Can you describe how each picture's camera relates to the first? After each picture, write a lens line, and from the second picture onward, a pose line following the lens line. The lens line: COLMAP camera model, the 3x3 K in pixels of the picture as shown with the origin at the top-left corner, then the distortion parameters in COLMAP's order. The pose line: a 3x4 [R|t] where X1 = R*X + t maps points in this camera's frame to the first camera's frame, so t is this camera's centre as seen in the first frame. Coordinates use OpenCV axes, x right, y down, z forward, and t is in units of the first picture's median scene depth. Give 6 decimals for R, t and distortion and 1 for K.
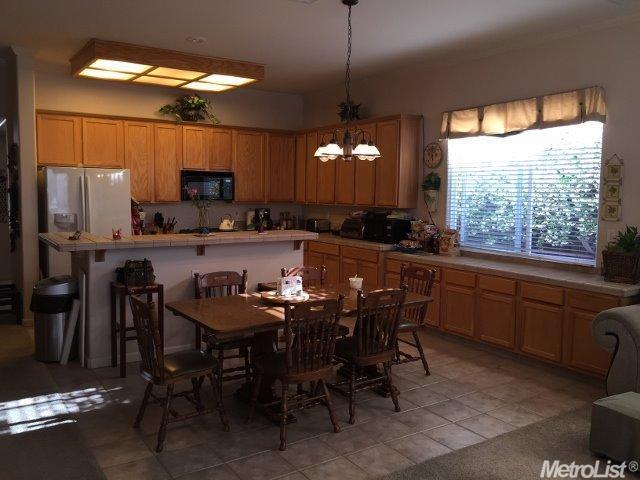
lens RADIAL K [[554.3, 0, 320.0], [0, 554.3, 240.0], [0, 0, 1]] dist [0.070289, -0.104614]
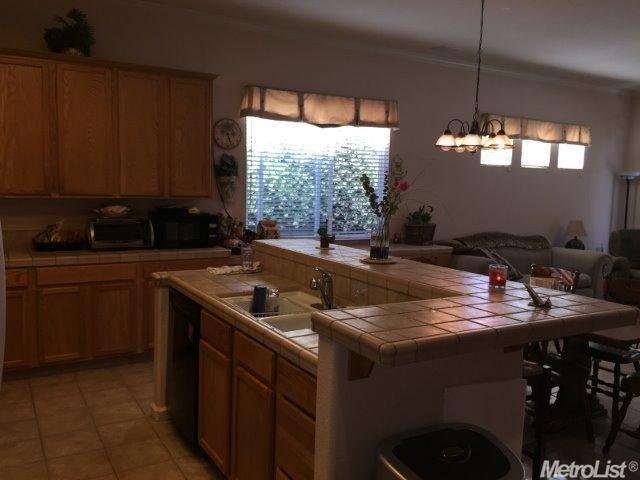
lens RADIAL K [[554.3, 0, 320.0], [0, 554.3, 240.0], [0, 0, 1]] dist [0.070289, -0.104614]
pose [[0.049580, -0.114901, 0.992139, -0.726855], [0.062440, 0.991774, 0.111738, -0.092184], [-0.996816, 0.056410, 0.056347, 0.957911]]
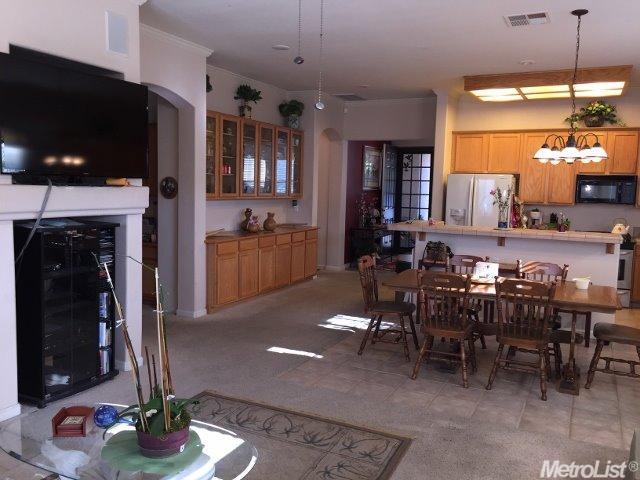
lens RADIAL K [[554.3, 0, 320.0], [0, 554.3, 240.0], [0, 0, 1]] dist [0.070289, -0.104614]
pose [[0.507586, 0.087605, -0.857136, 0.511473], [-0.098087, 0.994225, 0.043531, 0.000968], [0.856000, 0.061978, 0.513248, 0.047051]]
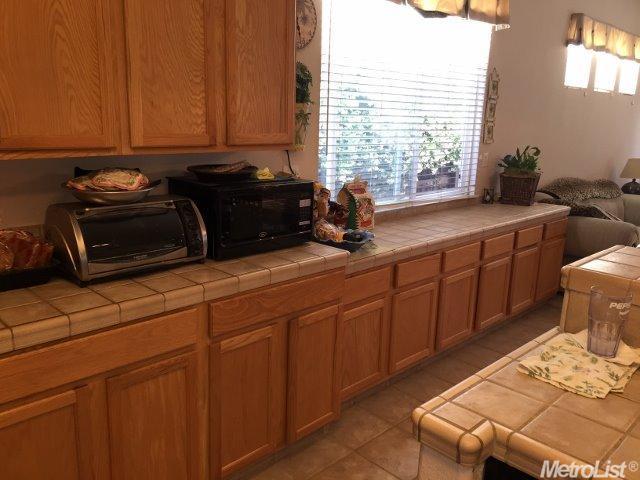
lens RADIAL K [[554.3, 0, 320.0], [0, 554.3, 240.0], [0, 0, 1]] dist [0.070289, -0.104614]
pose [[-0.198291, -0.236066, 0.951291, -0.288387], [0.058317, 0.966002, 0.251872, -0.109556], [-0.978407, 0.105420, -0.177783, 1.247454]]
